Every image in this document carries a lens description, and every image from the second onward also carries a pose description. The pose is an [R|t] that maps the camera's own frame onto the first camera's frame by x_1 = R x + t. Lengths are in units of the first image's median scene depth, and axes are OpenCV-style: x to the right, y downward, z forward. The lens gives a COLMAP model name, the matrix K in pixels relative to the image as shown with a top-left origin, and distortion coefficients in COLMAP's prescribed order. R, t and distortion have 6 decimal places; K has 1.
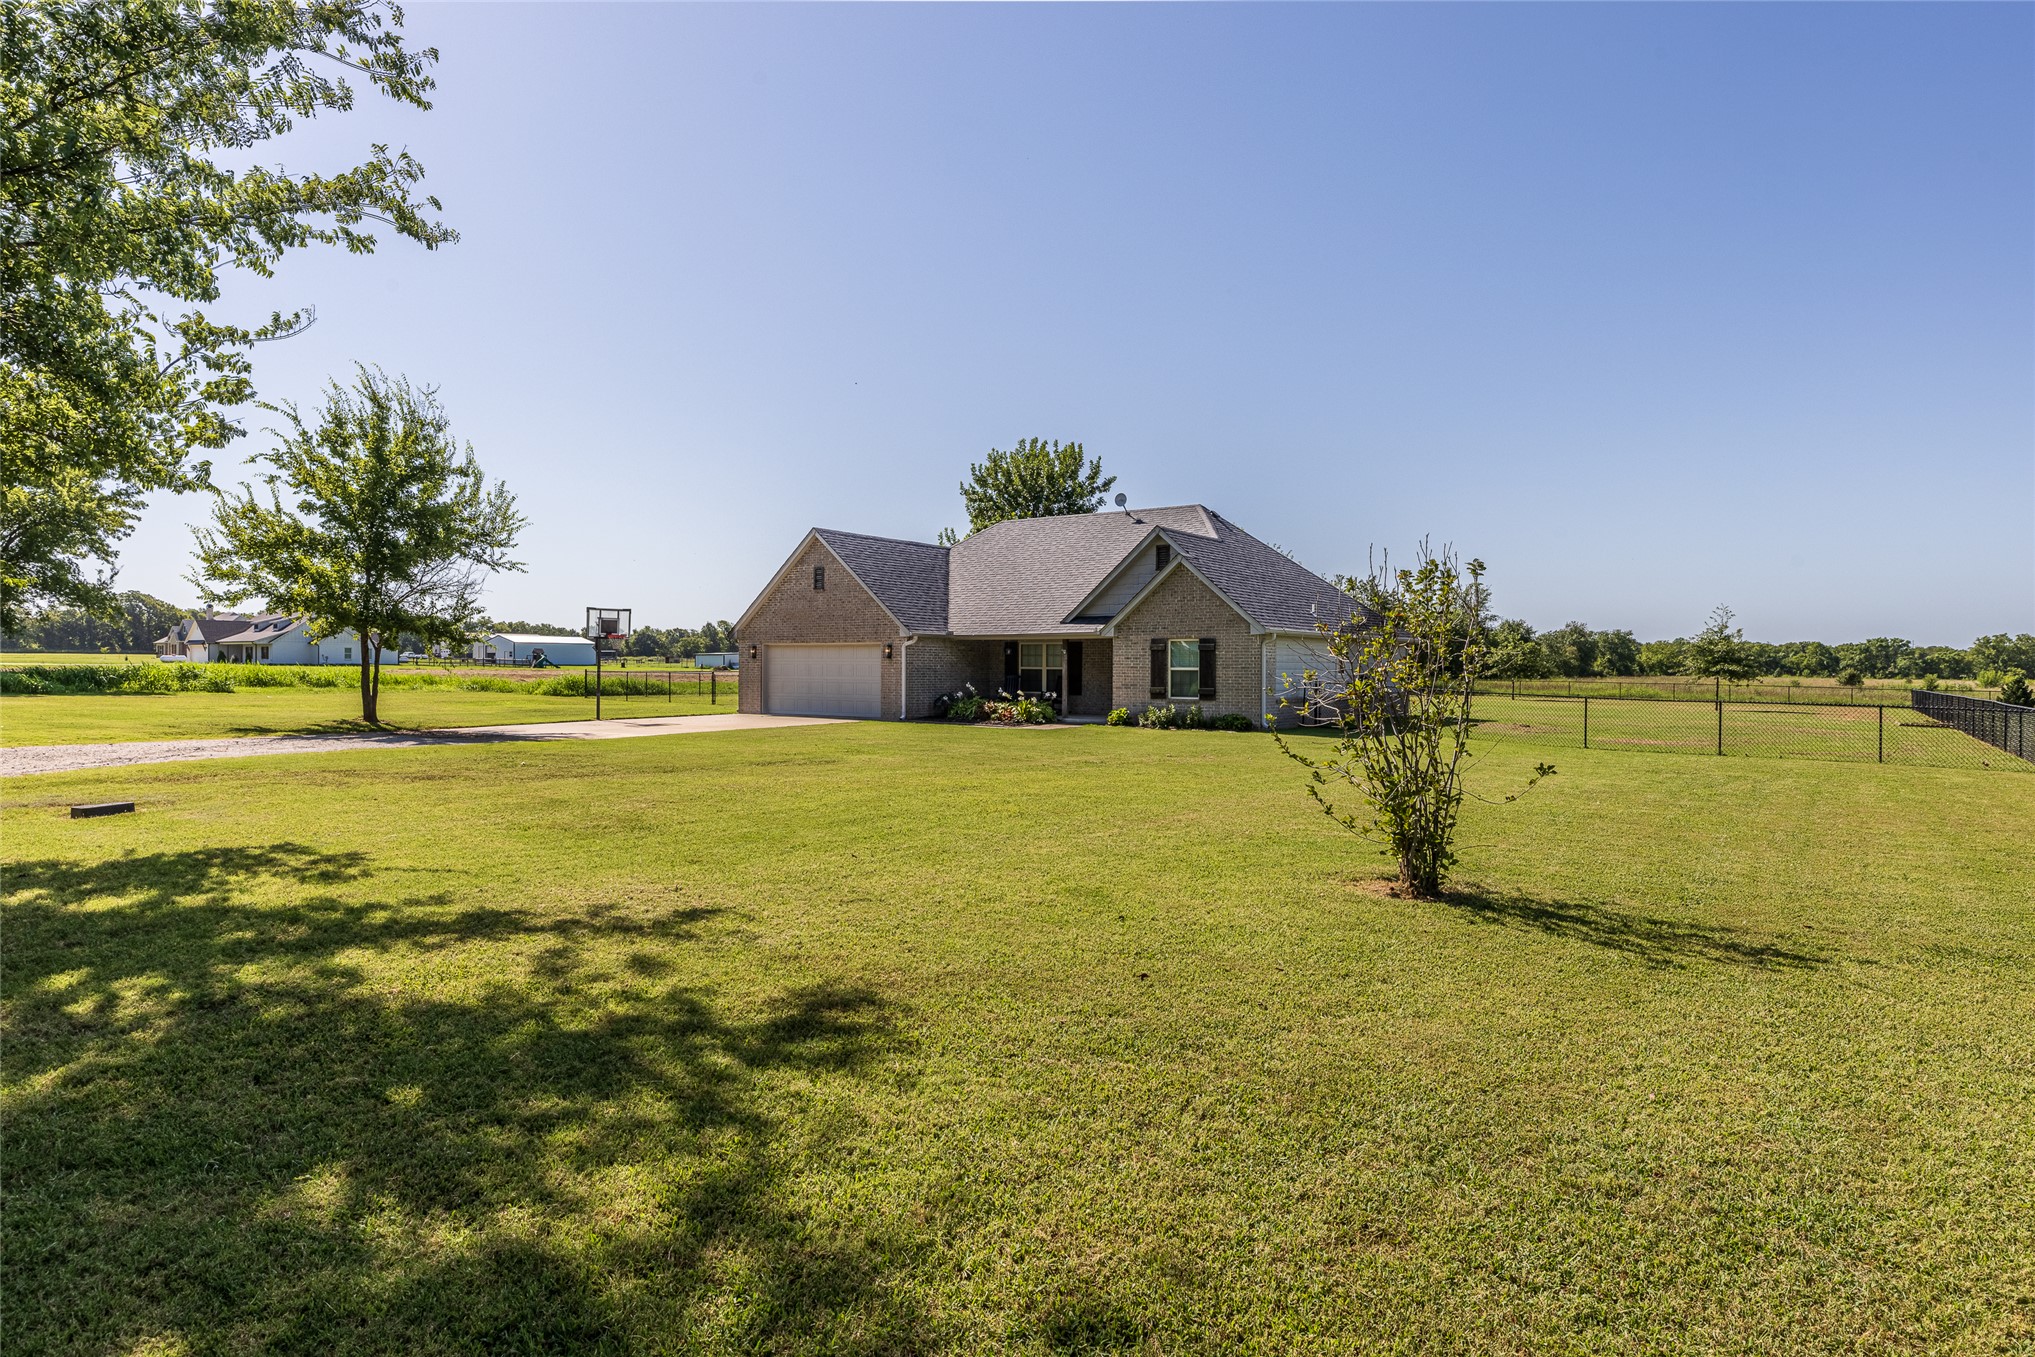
lens RADIAL K [[1117.3, 0, 1017.5], [0, 1117.3, 678.5], [0, 0, 1]] dist [0.003735, 0.000784]
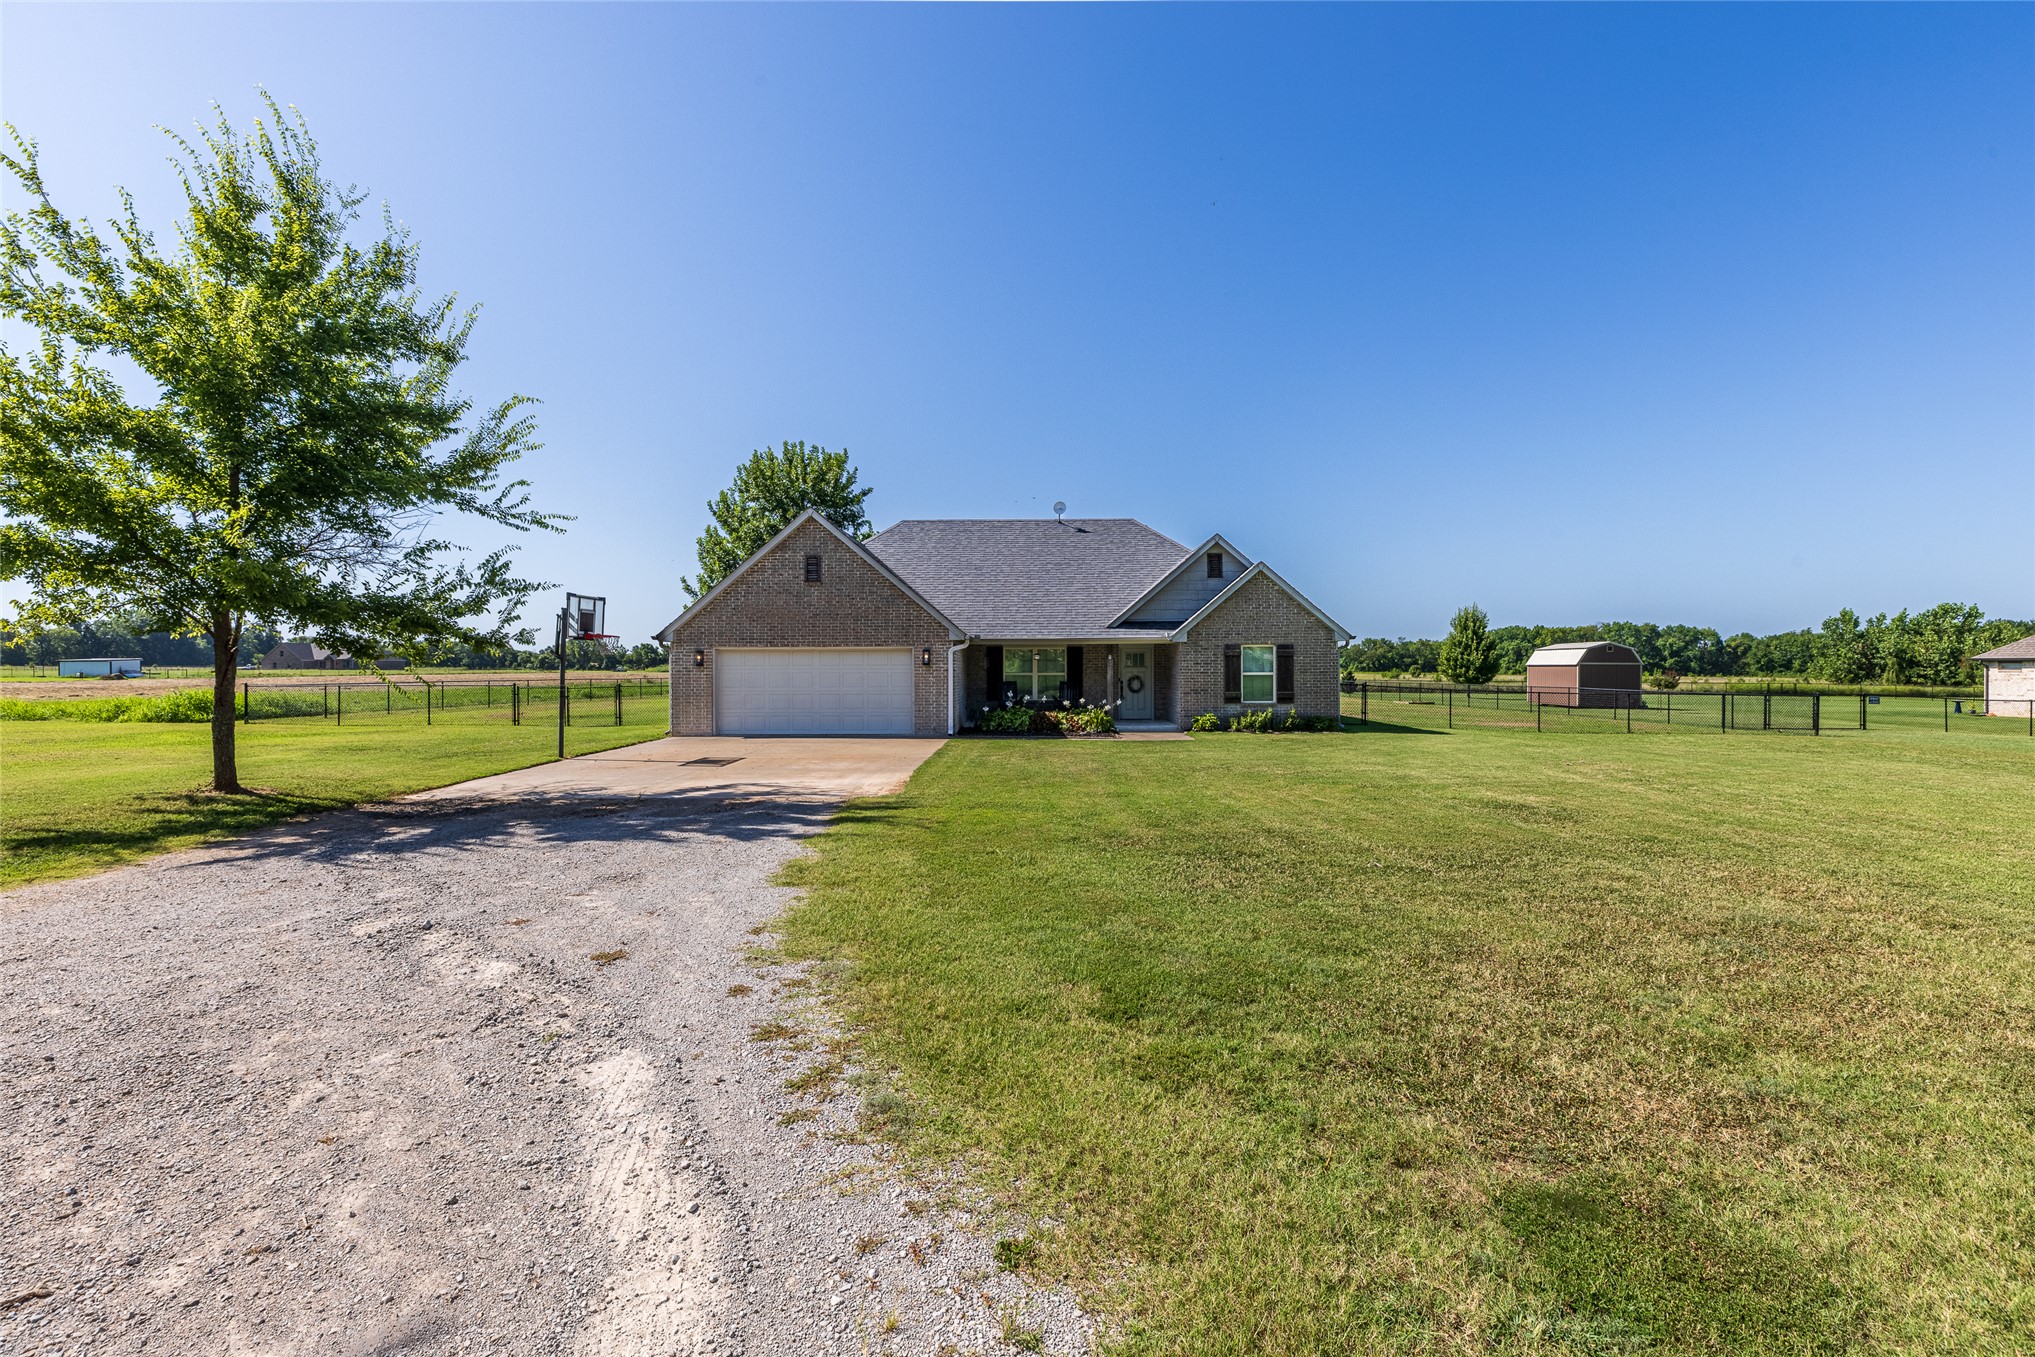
lens RADIAL K [[895.1, 0, 1017.5], [0, 895.1, 678.5], [0, 0, 1]] dist [0.003595, 0.000553]
pose [[0.831560, -0.015528, 0.555218, -0.471427], [0.014121, 0.999877, 0.006814, -0.012226], [-0.555256, 0.002174, 0.831677, 0.409220]]
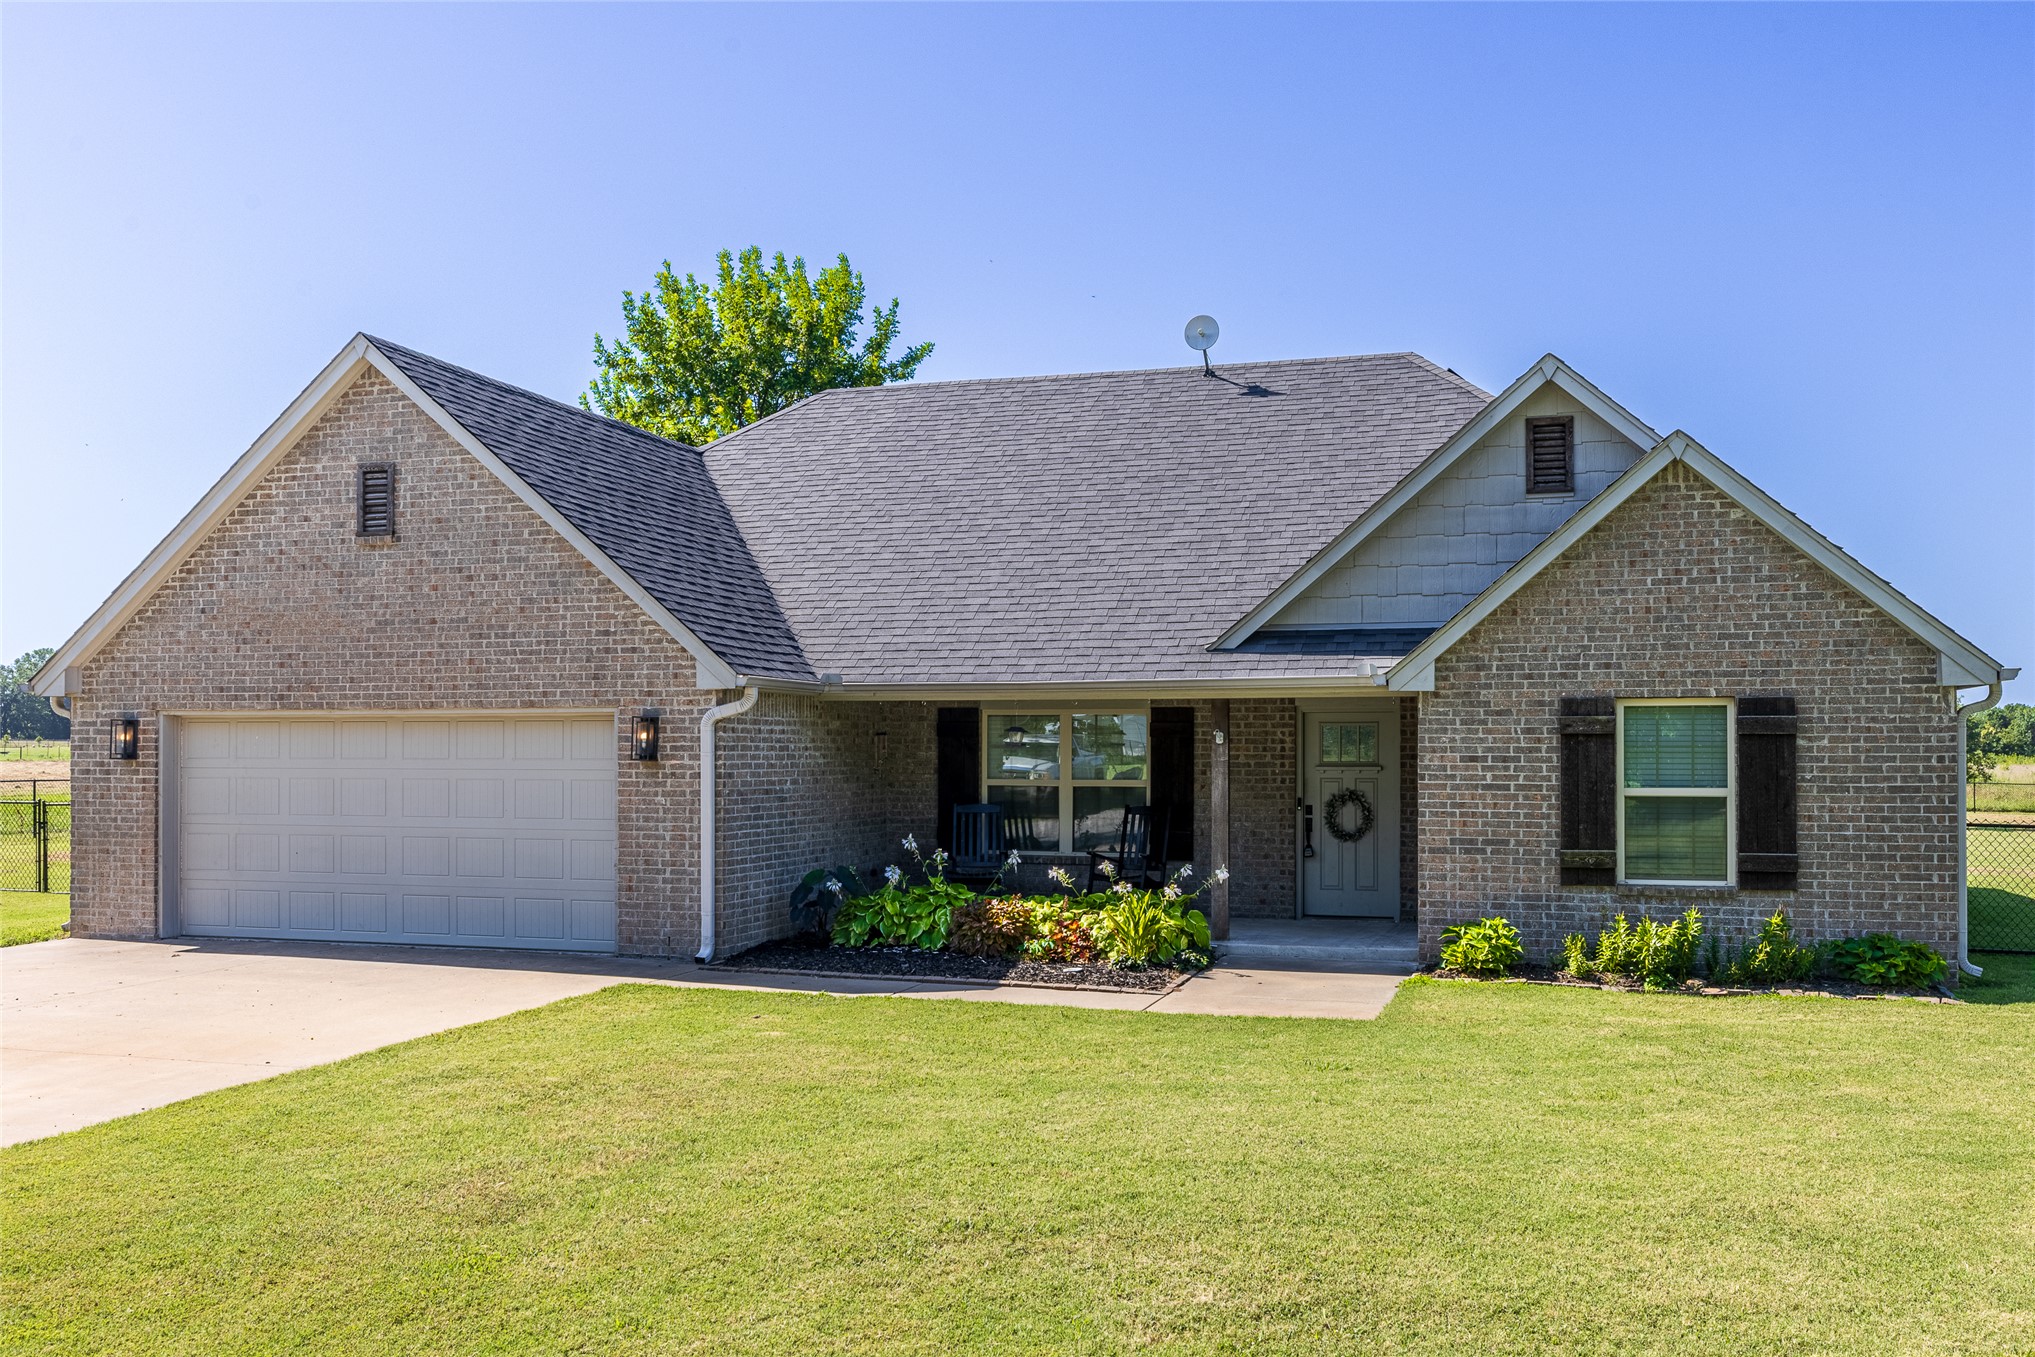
lens RADIAL K [[1755.6, 0, 1015.4], [0, 1755.6, 748.3], [0, 0, 1]] dist [-0.011075, -0.000723]
pose [[0.950825, -0.005458, 0.309682, -0.179624], [0.008397, 0.999931, -0.008160, -0.017811], [-0.309616, 0.010359, 0.950805, 0.545319]]
